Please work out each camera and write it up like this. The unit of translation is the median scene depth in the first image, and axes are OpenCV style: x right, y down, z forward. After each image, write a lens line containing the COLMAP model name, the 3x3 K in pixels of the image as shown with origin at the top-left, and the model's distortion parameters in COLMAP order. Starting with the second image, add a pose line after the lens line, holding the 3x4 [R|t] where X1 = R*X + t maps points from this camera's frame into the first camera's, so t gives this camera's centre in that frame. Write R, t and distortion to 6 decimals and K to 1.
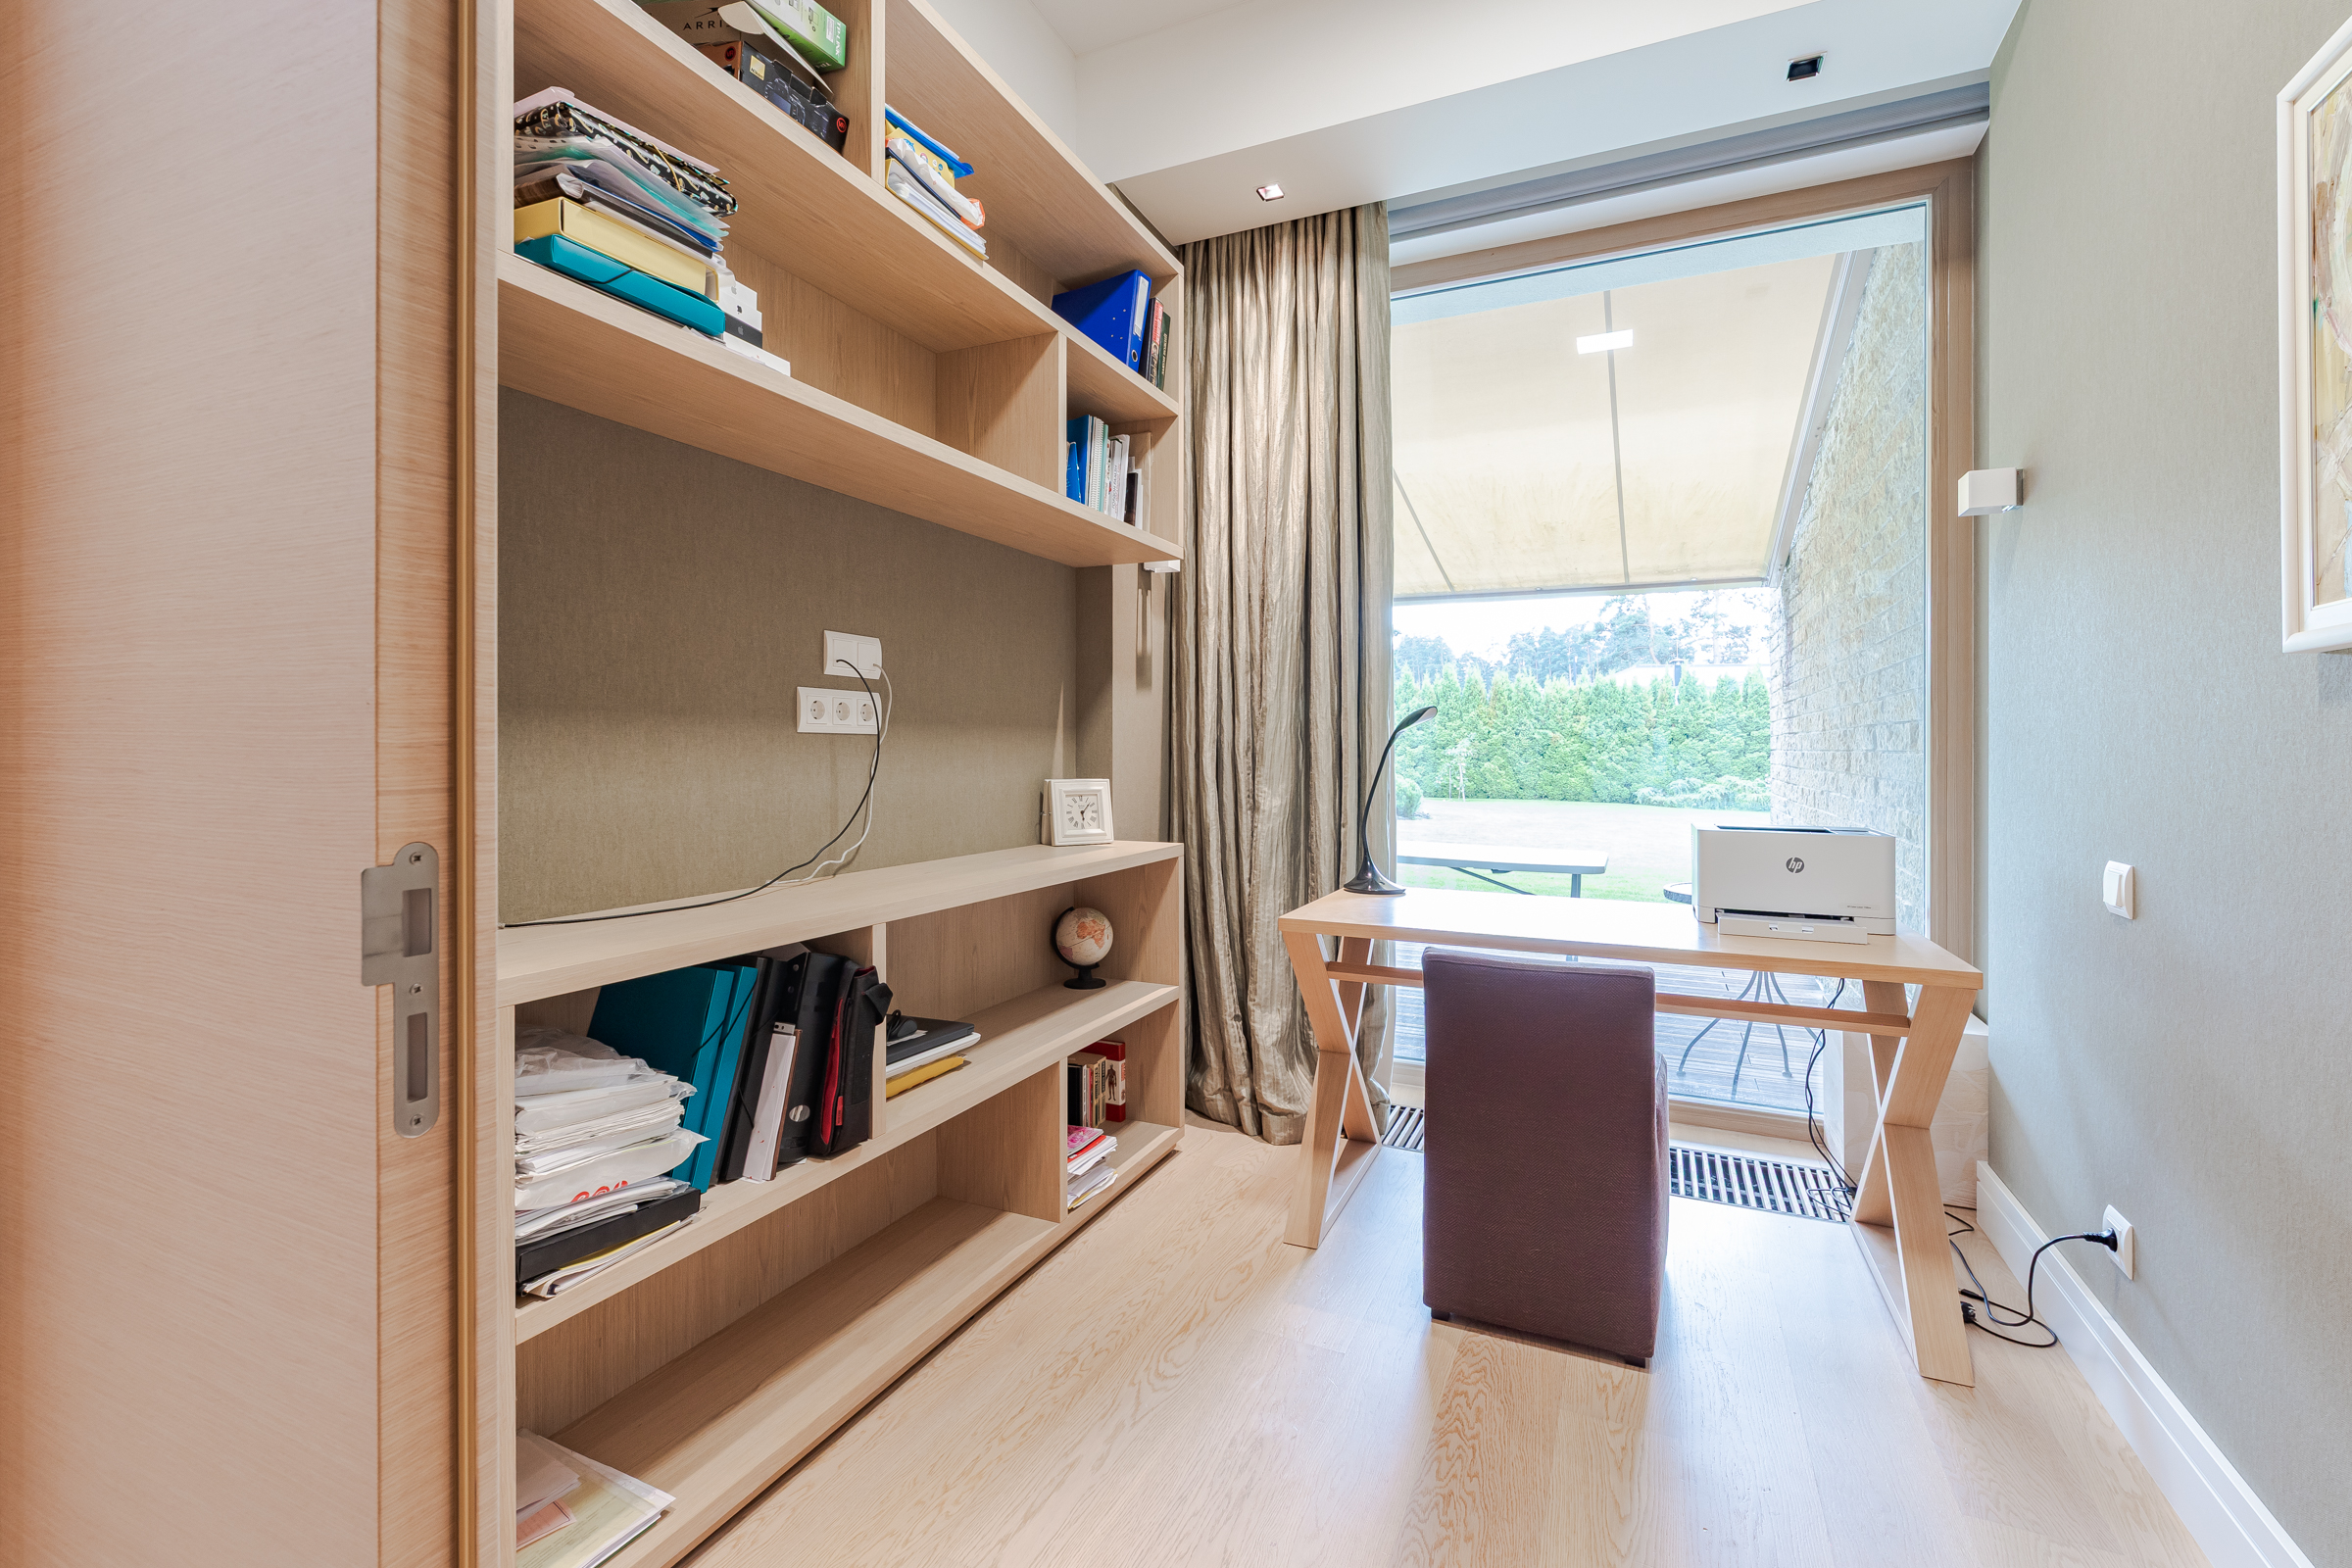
lens RADIAL K [[1017.1, 0, 1160.9], [0, 1017.1, 741.7], [0, 0, 1]] dist [0.004536, -0.001531]
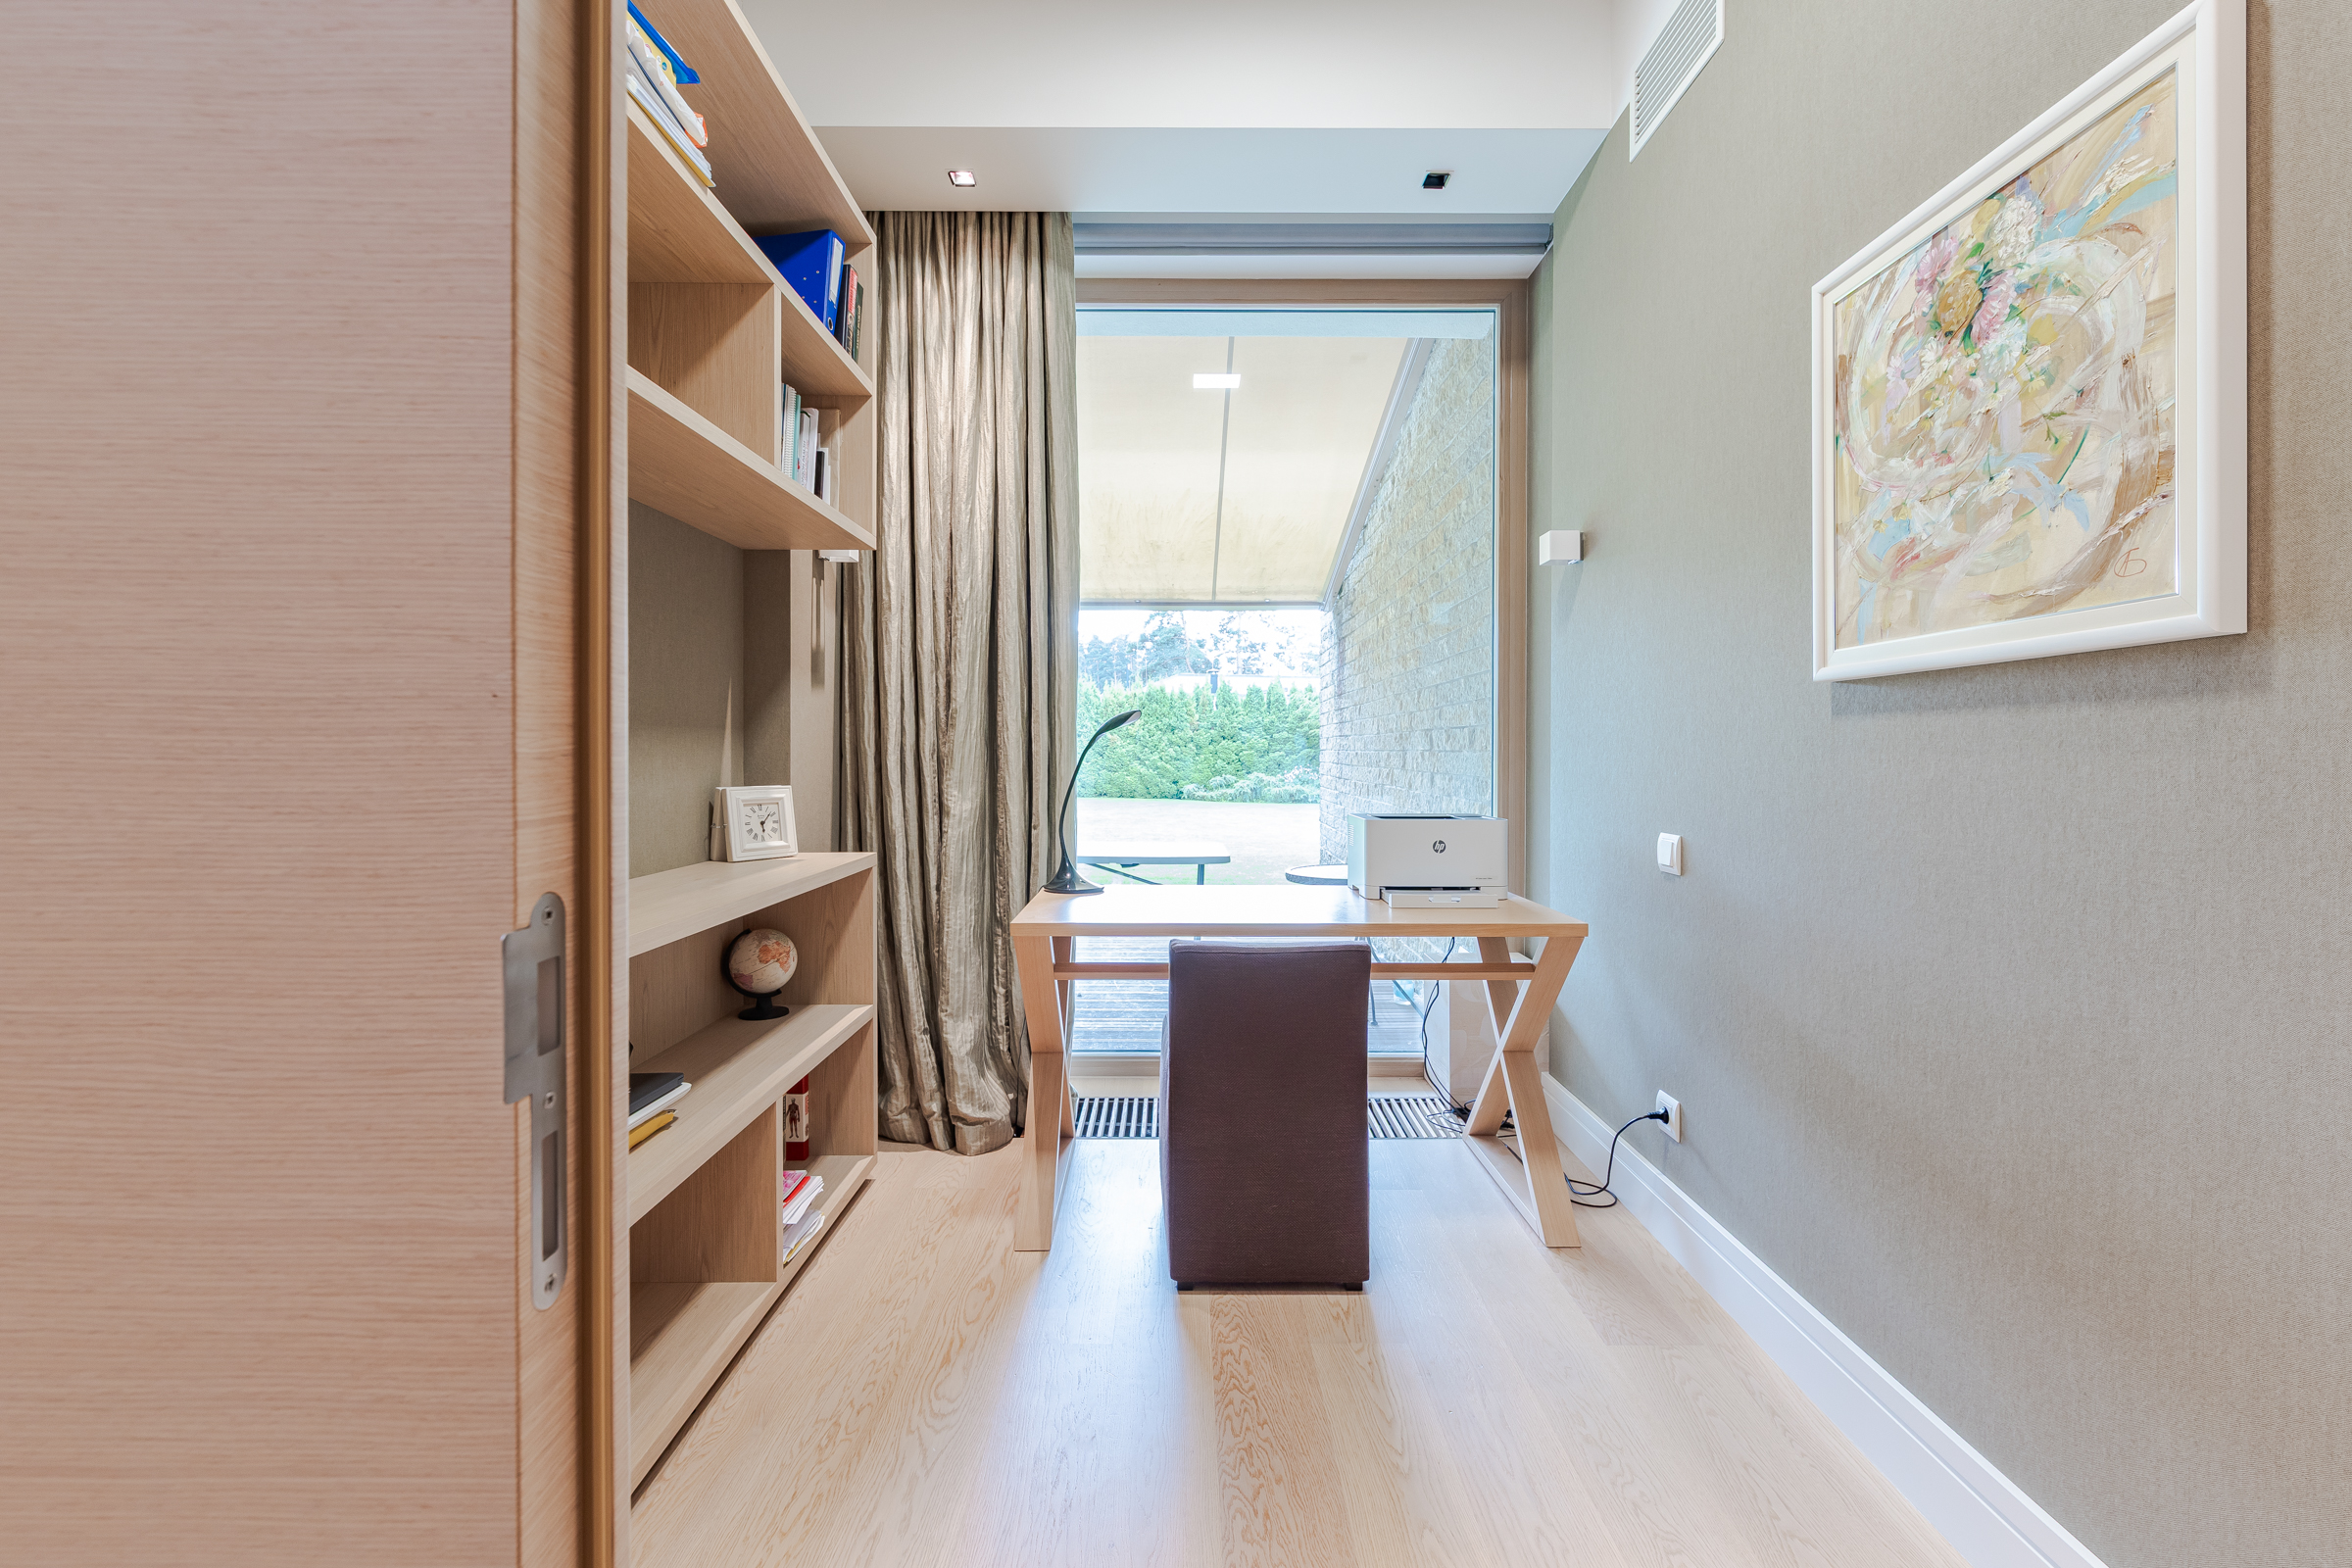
lens RADIAL K [[1017.1, 0, 1160.8], [0, 1017.1, 749.3], [0, 0, 1]] dist [0.004536, -0.001531]
pose [[0.908717, -0.003427, 0.417400, -0.161618], [0.000831, 0.999979, 0.006399, -0.001332], [-0.417413, -0.005468, 0.908701, 0.045221]]
